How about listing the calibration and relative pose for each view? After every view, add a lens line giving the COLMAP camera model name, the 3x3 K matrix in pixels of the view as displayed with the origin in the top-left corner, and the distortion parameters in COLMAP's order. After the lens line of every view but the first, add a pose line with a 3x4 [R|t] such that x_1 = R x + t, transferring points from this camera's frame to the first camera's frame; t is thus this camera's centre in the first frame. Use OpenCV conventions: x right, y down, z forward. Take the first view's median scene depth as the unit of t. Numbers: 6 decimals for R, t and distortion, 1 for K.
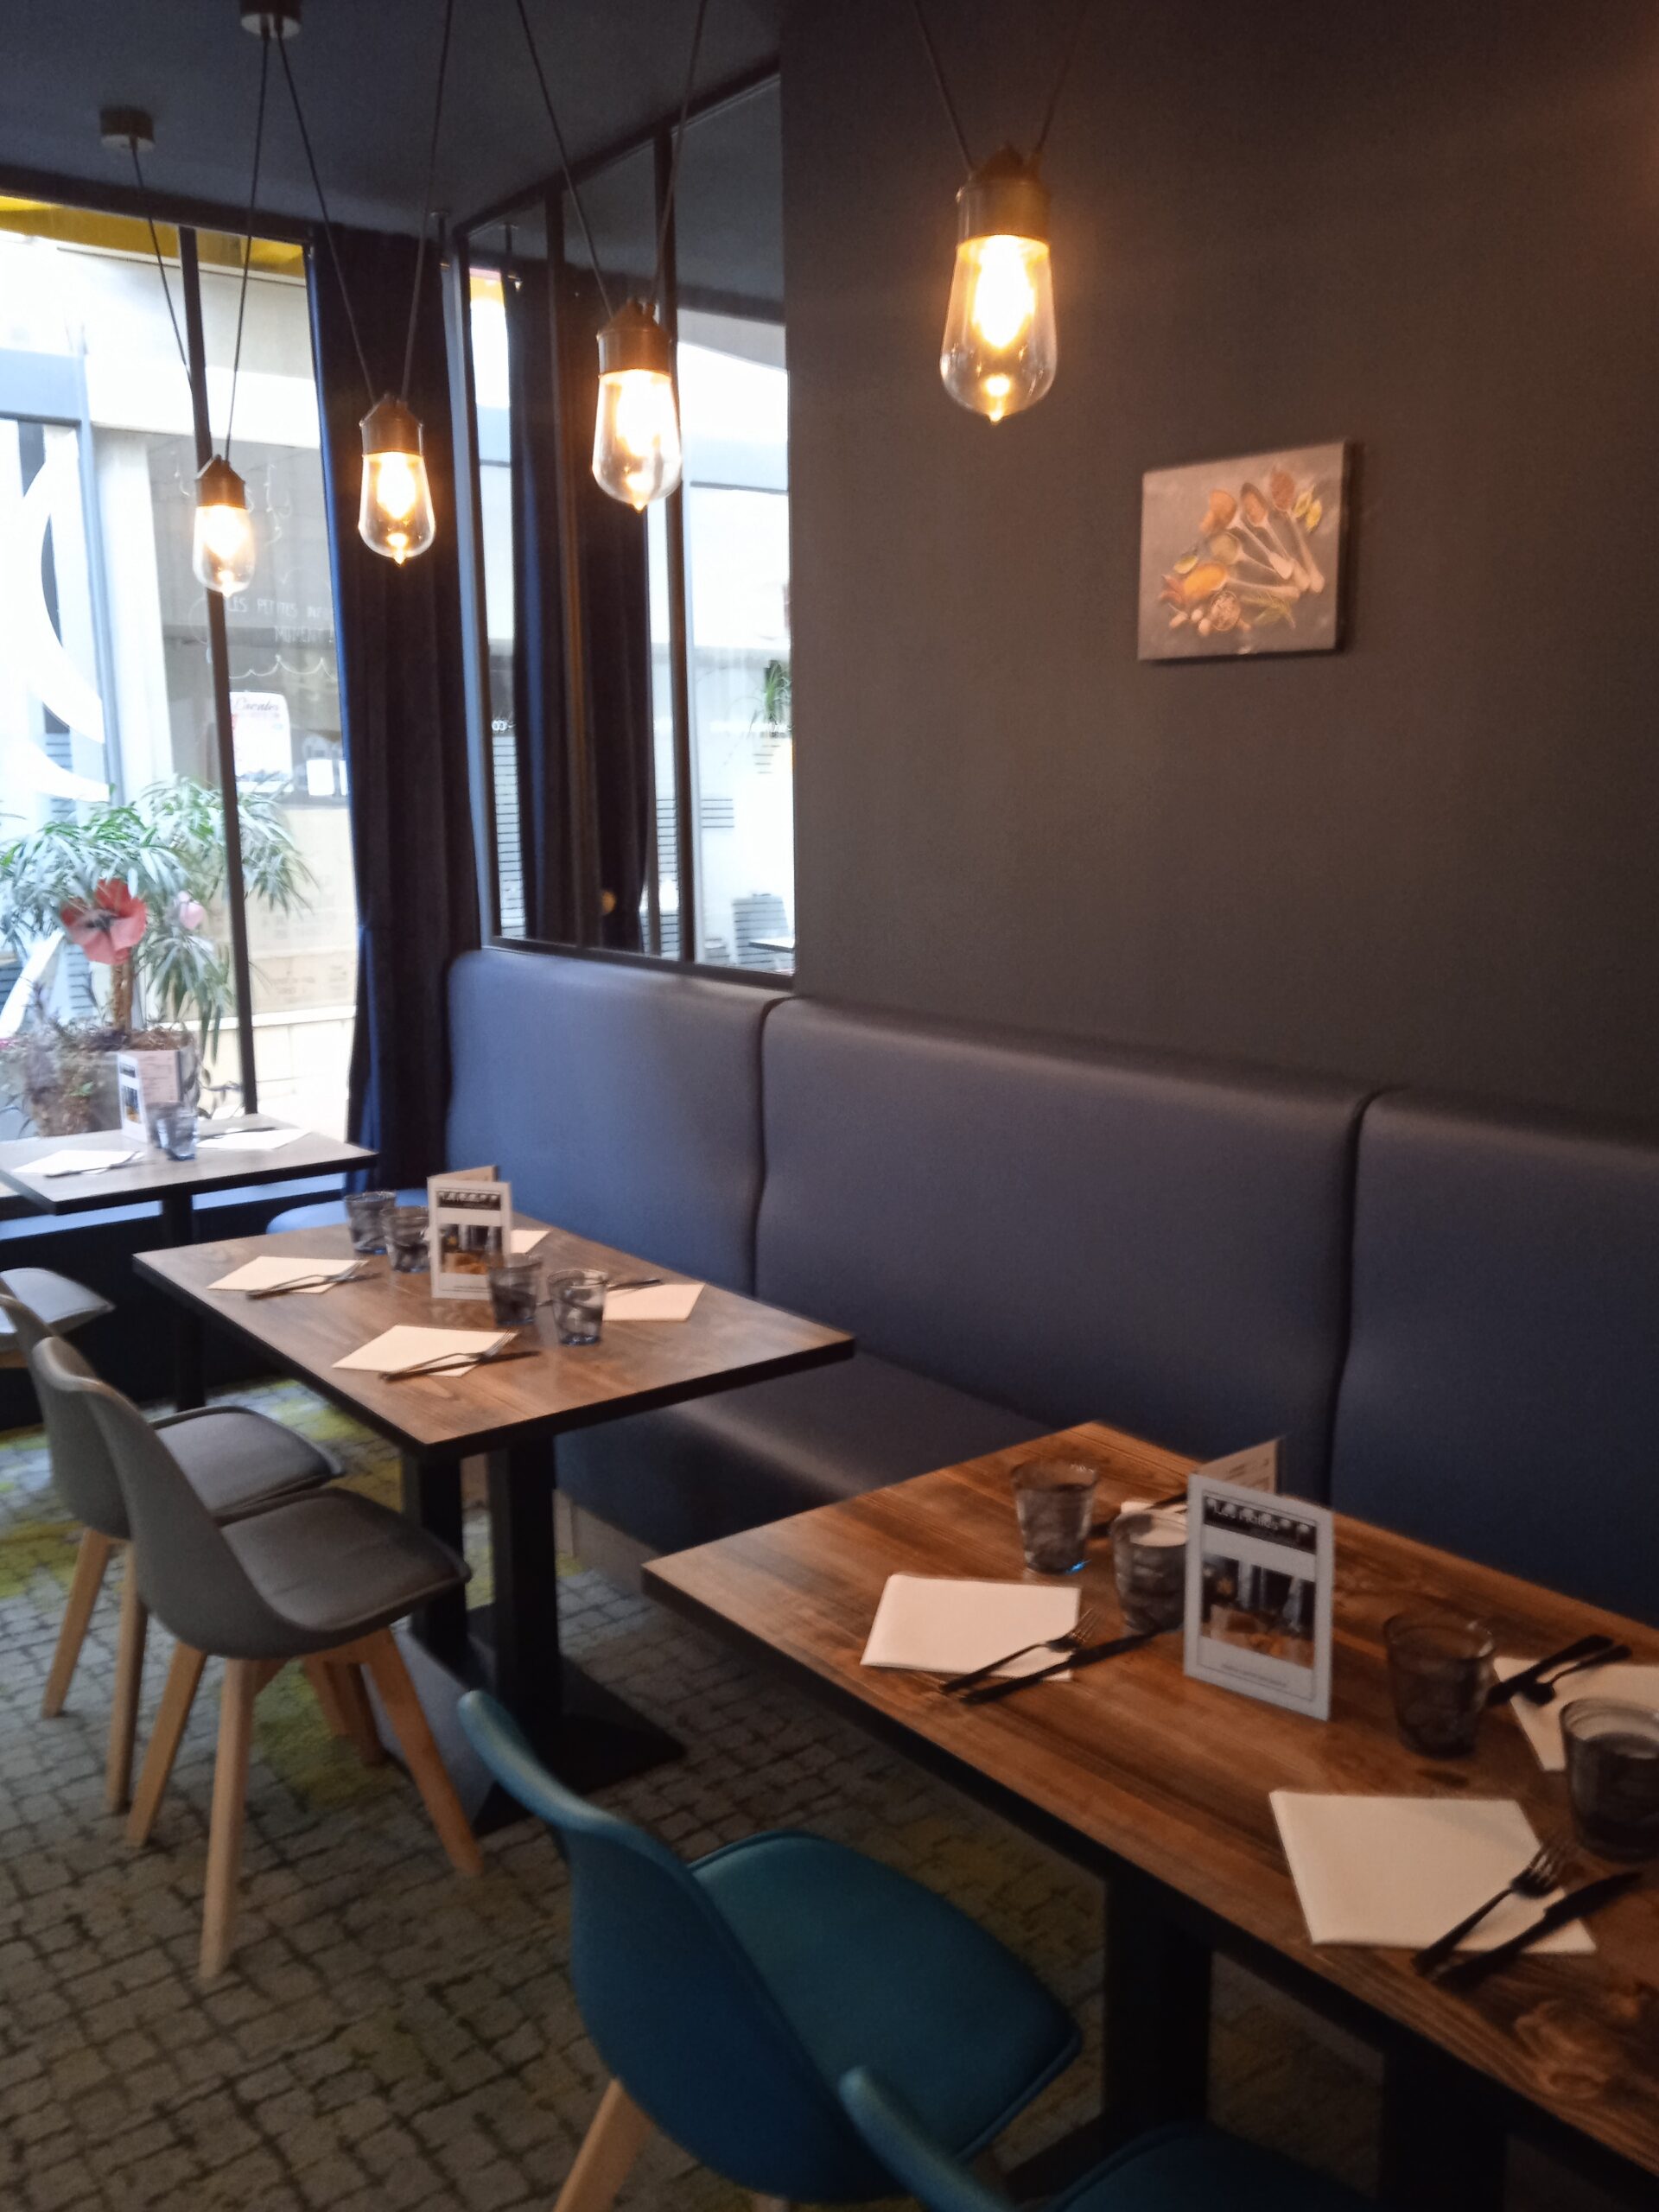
lens RADIAL K [[1844.9, 0, 828.0], [0, 1844.9, 1105.7], [0, 0, 1]] dist [0.033585, -0.043285]
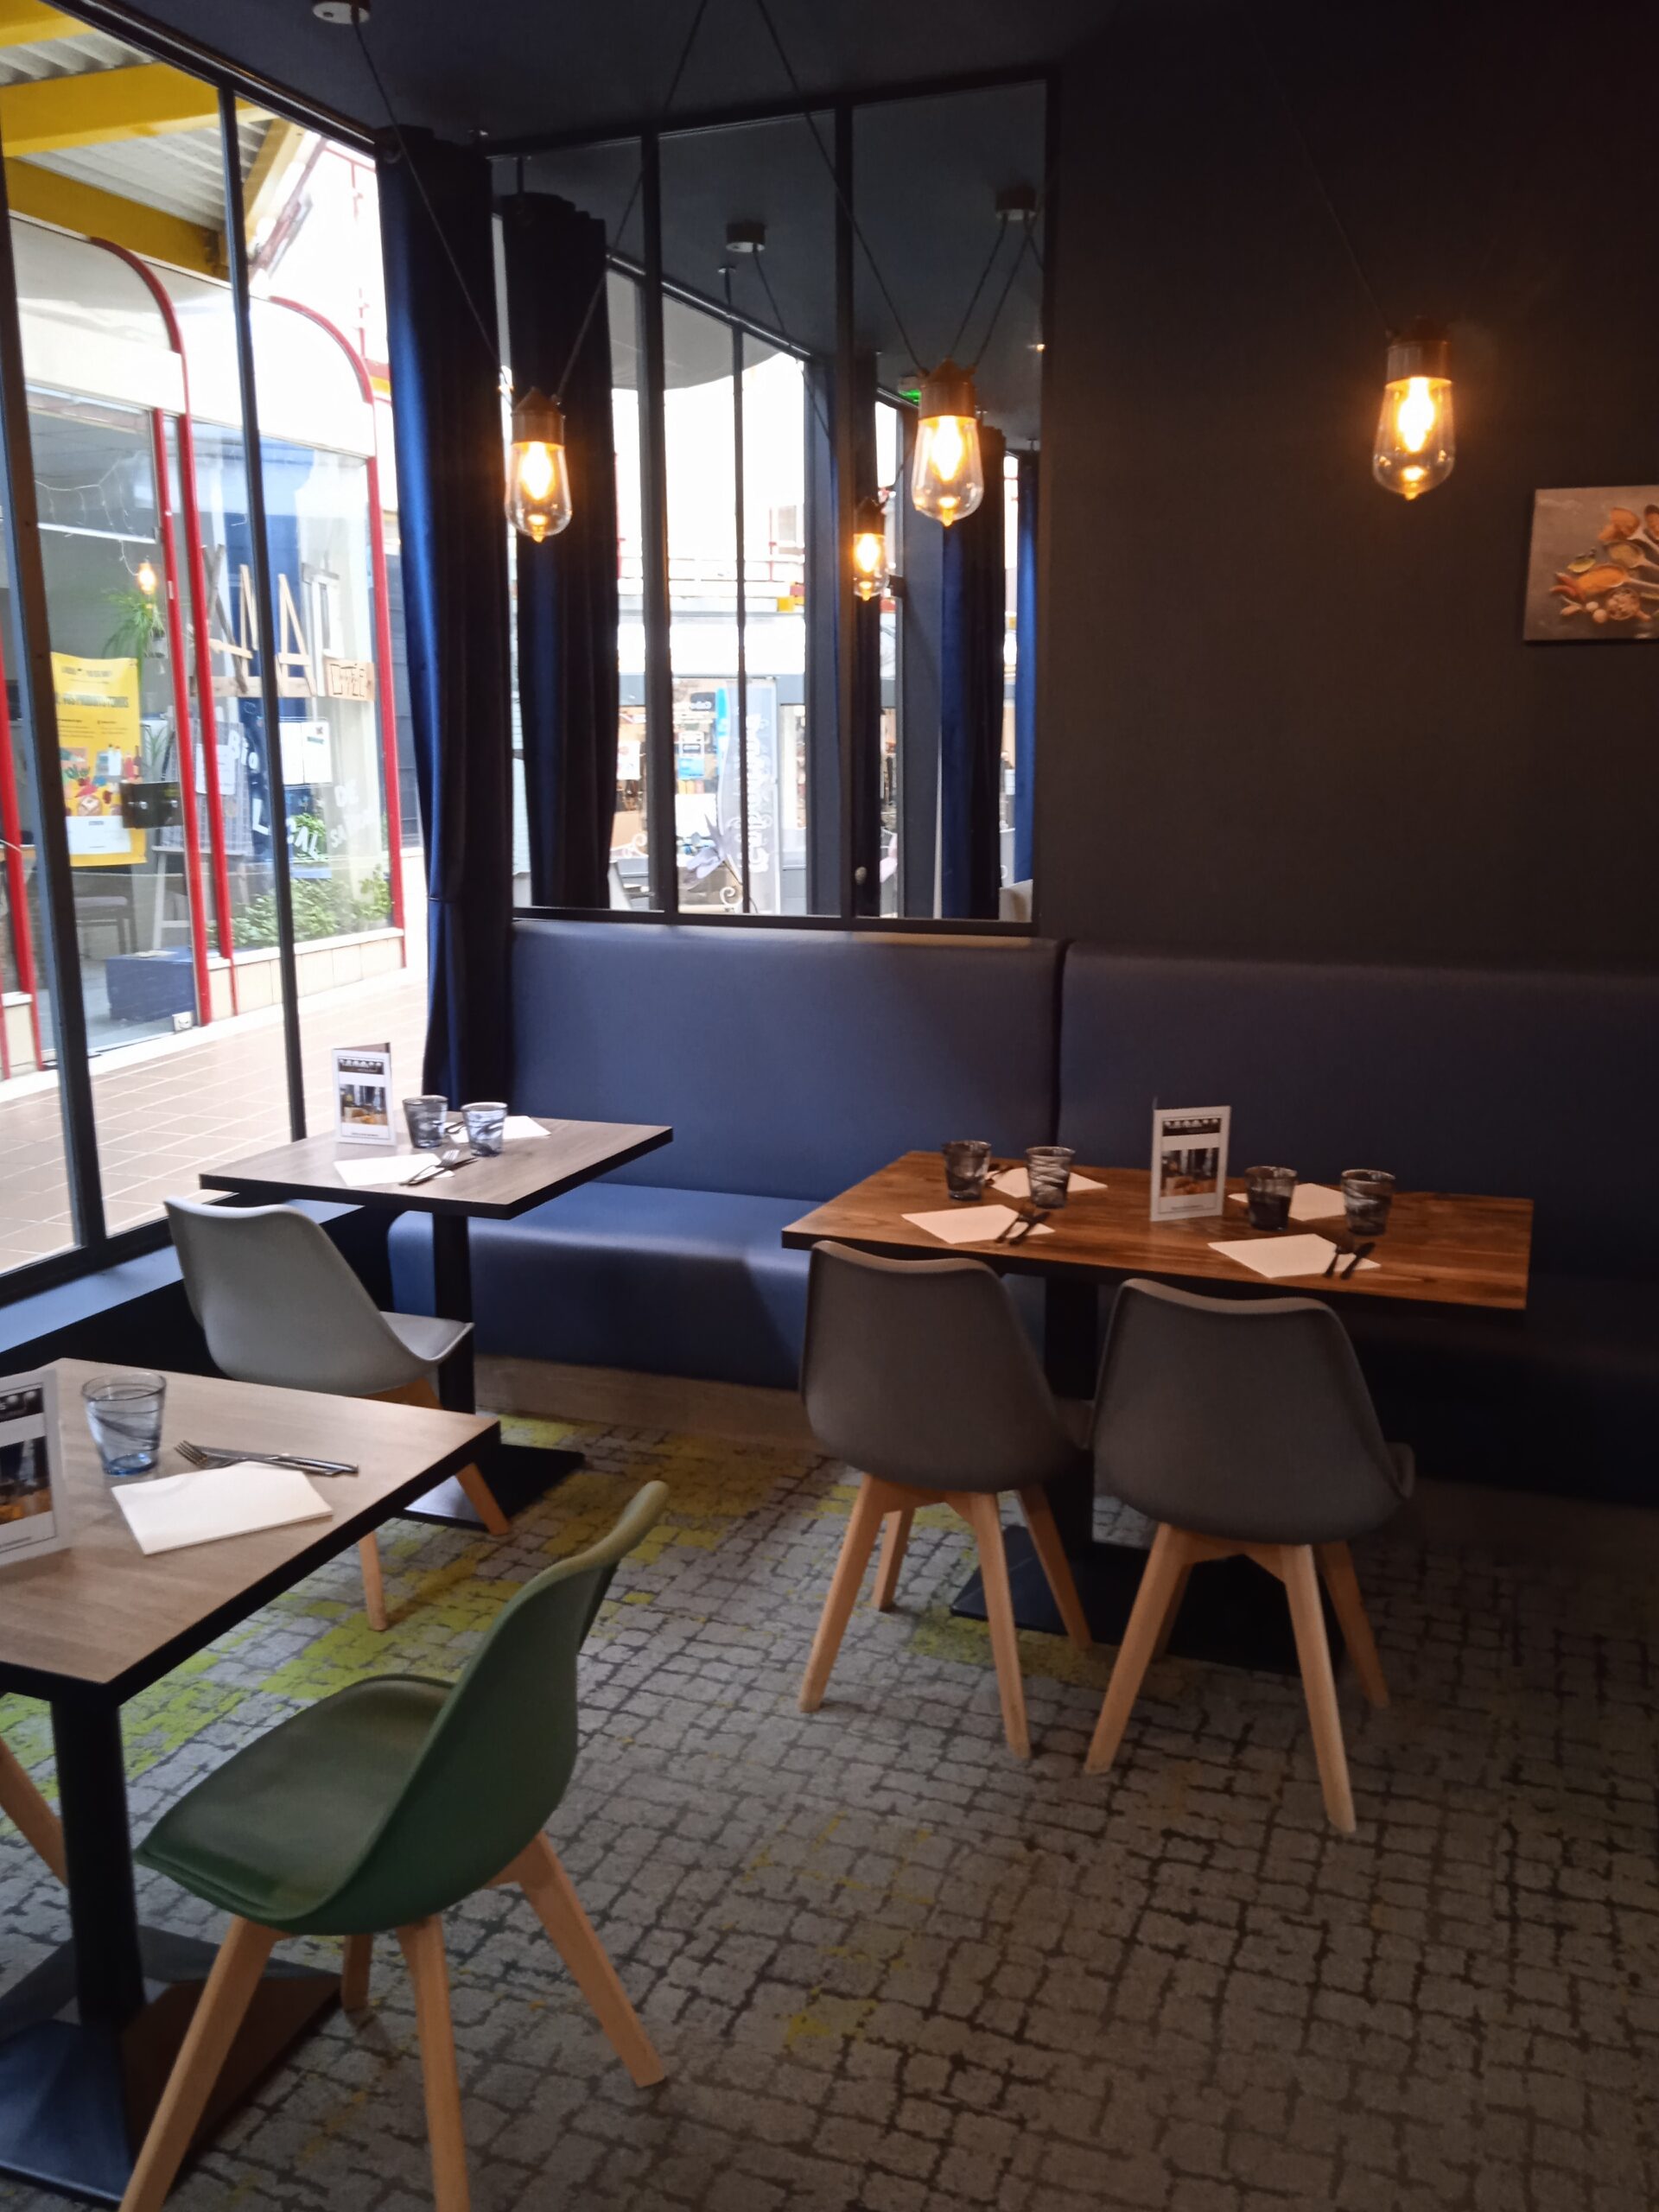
lens RADIAL K [[1844.9, 0, 828.6], [0, 1844.9, 1108.3], [0, 0, 1]] dist [0.033585, -0.043285]
pose [[0.860214, -0.098624, 0.500305, -0.924229], [0.089093, 0.995096, 0.042976, -0.025240], [-0.502090, 0.007605, 0.864782, 0.171086]]
